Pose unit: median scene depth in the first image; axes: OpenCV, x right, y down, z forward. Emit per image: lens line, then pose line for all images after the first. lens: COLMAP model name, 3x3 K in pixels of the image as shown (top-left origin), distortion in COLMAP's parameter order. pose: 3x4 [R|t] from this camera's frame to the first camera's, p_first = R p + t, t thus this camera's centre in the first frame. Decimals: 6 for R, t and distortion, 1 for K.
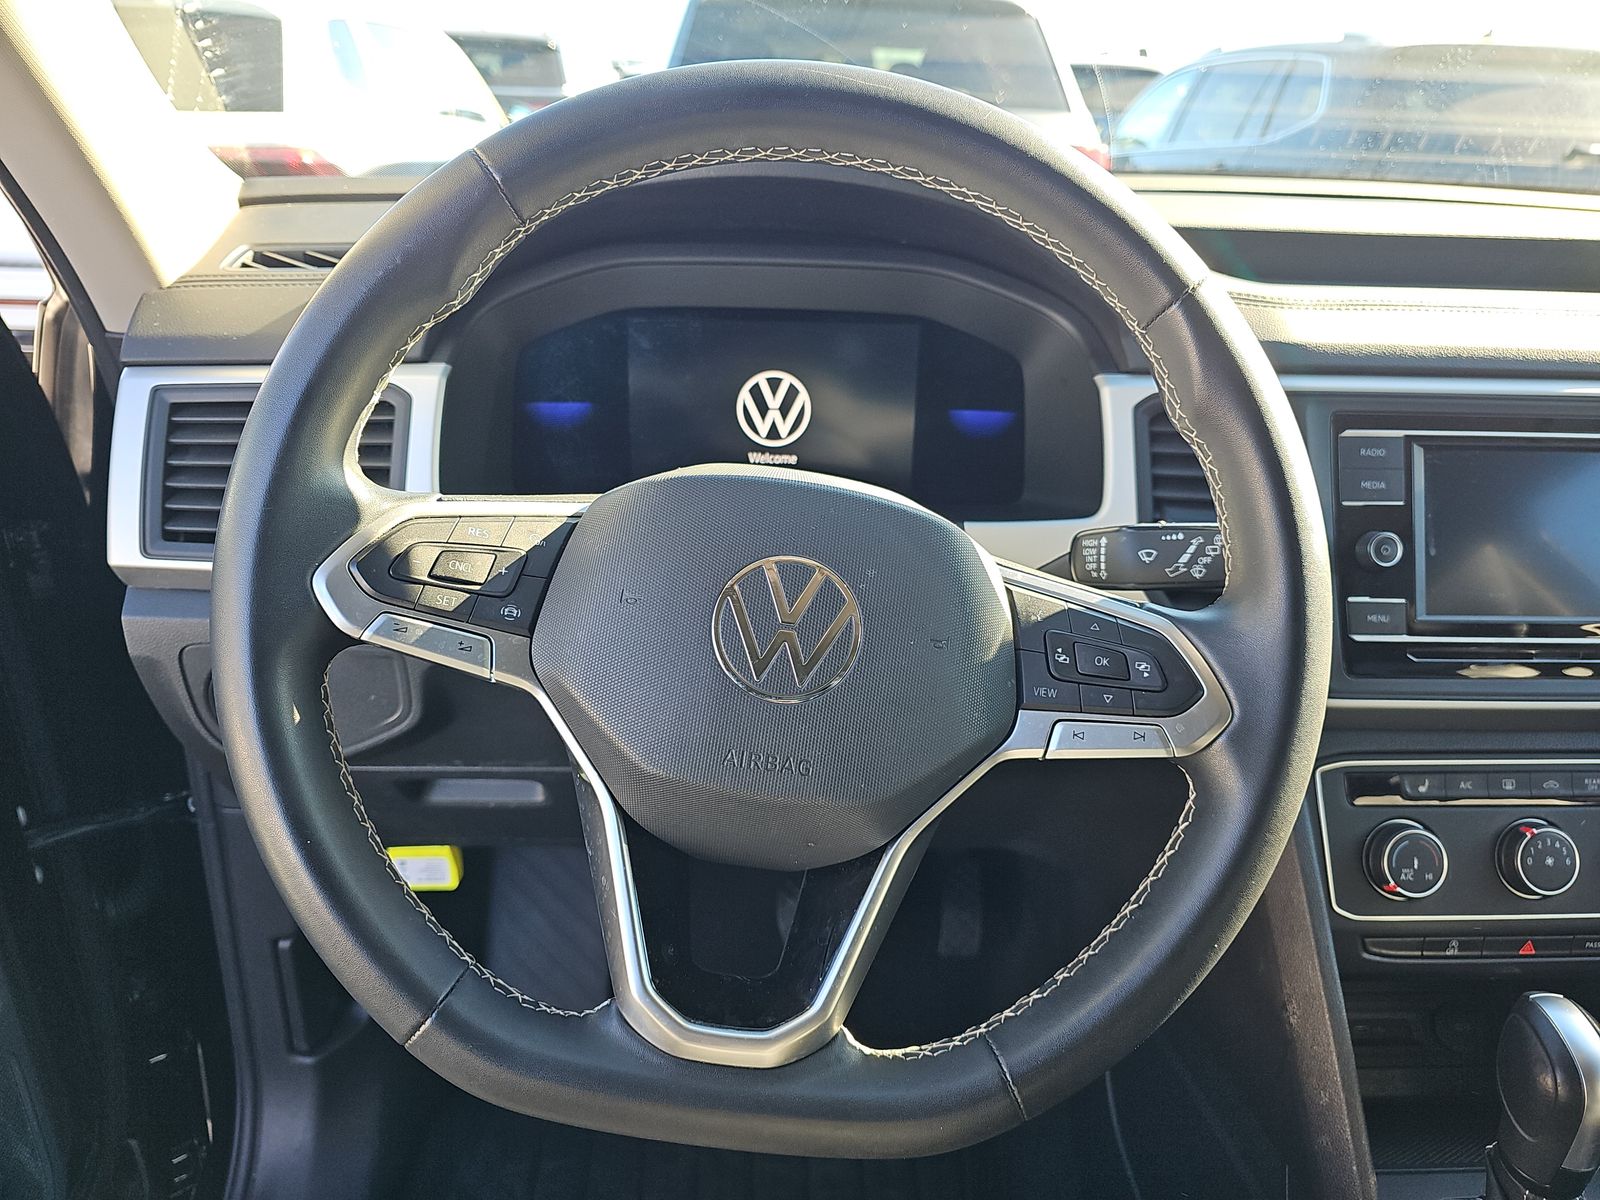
lens RADIAL K [[1054.6, 0, 803.1], [0, 1054.6, 598.5], [0, 0, 1]] dist [0.016949, -0.003574]
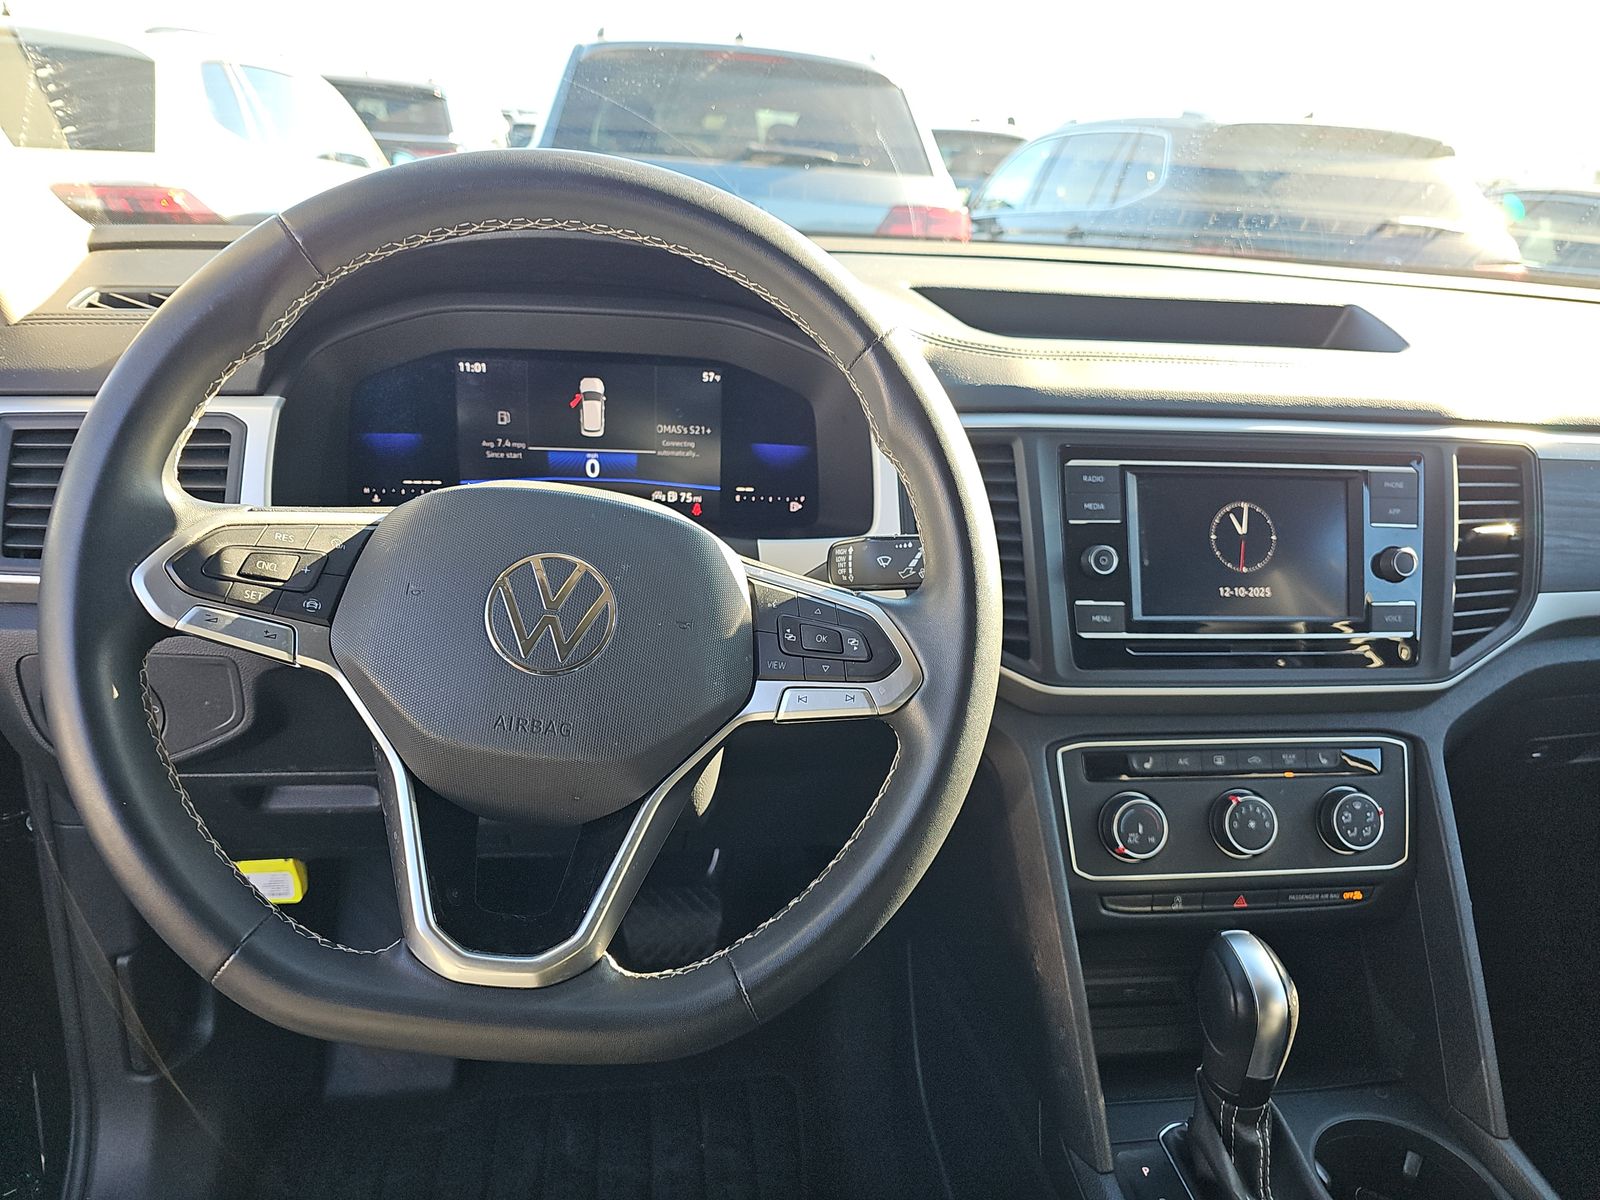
lens RADIAL K [[1094.6, 0, 833.7], [0, 1094.6, 600.2], [0, 0, 1]] dist [0.040771, -0.029661]
pose [[0.996068, -0.007650, 0.088265, 0.137346], [0.011987, 0.998741, -0.048717, 0.053965], [-0.087781, 0.049584, 0.994905, -0.190360]]
